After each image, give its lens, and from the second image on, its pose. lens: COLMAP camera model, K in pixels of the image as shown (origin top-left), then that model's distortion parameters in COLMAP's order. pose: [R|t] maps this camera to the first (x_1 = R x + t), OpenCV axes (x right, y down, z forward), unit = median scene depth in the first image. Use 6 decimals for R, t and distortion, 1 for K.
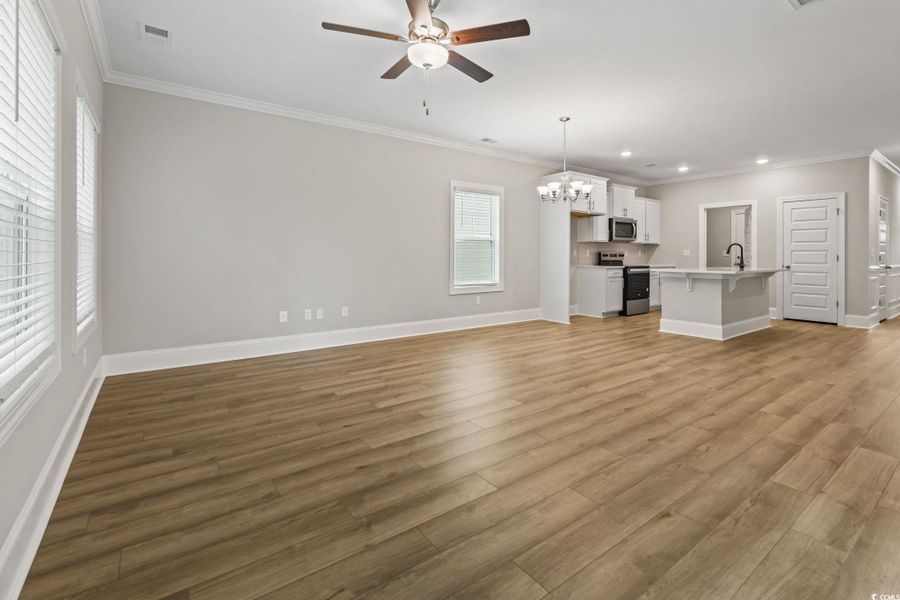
lens RADIAL K [[409.8, 0, 454.5], [0, 409.8, 257.9], [0, 0, 1]] dist [-0.003353, -0.000346]
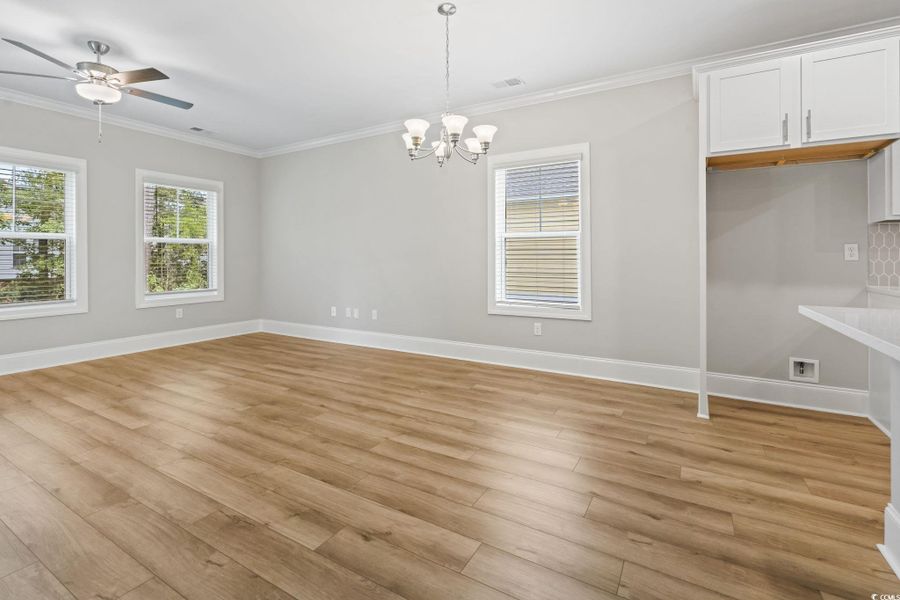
lens RADIAL K [[409.8, 0, 454.5], [0, 409.8, 257.9], [0, 0, 1]] dist [-0.003353, -0.000346]
pose [[0.403202, -0.005162, -0.915097, 0.530624], [-0.004705, 0.999959, -0.007714, -0.003178], [0.915099, 0.007416, 0.403161, 0.542475]]
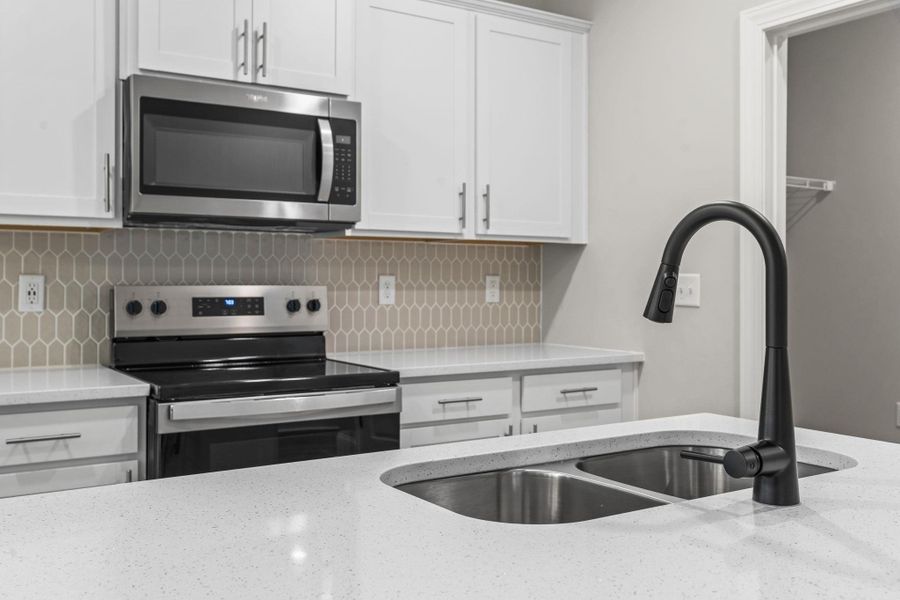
lens RADIAL K [[856.3, 0, 450.3], [0, 856.3, 281.9], [0, 0, 1]] dist [0.000865, 0.001319]
pose [[0.998419, -0.000604, -0.056211, 0.571993], [0.000278, 0.999983, -0.005800, -0.016303], [0.056213, 0.005776, 0.998402, 0.728291]]
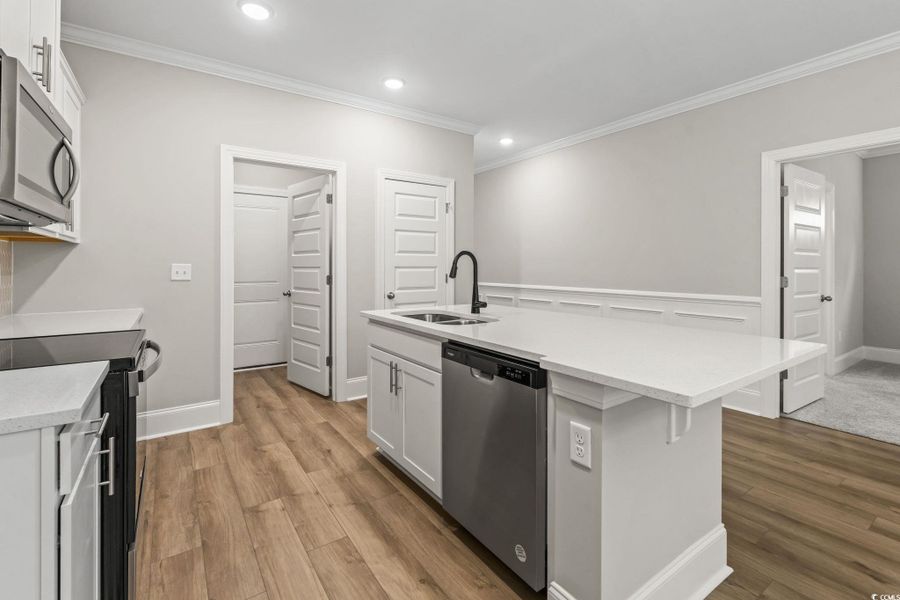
lens RADIAL K [[407.1, 0, 451.6], [0, 407.1, 264.7], [0, 0, 1]] dist [0.000792, 0.000192]
pose [[0.027386, -0.002726, 0.999621, 0.259683], [0.006283, 0.999977, 0.002554, -0.021306], [-0.999605, 0.006211, 0.027402, 0.896782]]
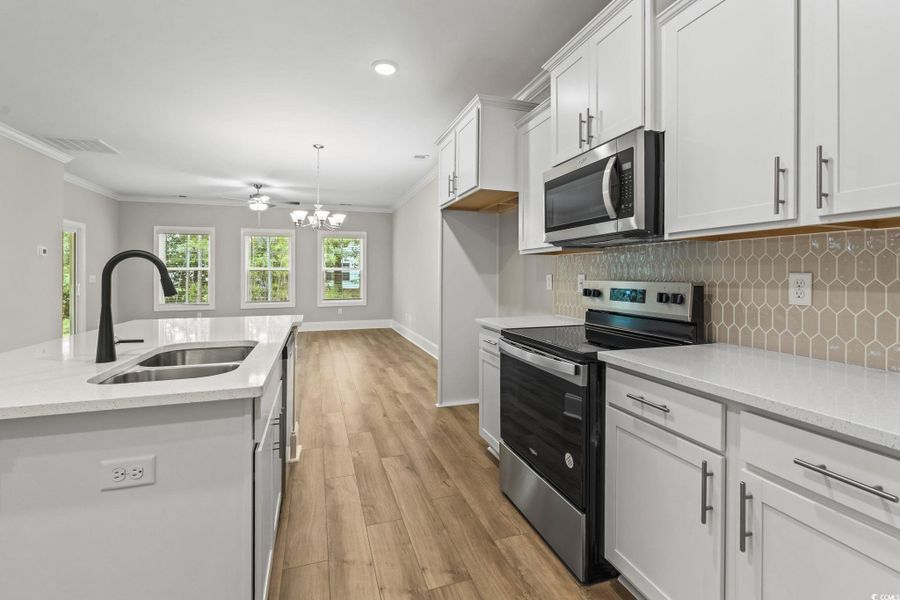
lens RADIAL K [[414.4, 0, 448.5], [0, 414.4, 272.9], [0, 0, 1]] dist [0.012531, -0.000053]
pose [[-0.316975, -0.006451, -0.948412, 0.769453], [-0.004445, 0.999976, -0.005316, -0.020898], [0.948423, 0.002530, -0.316996, 1.114516]]
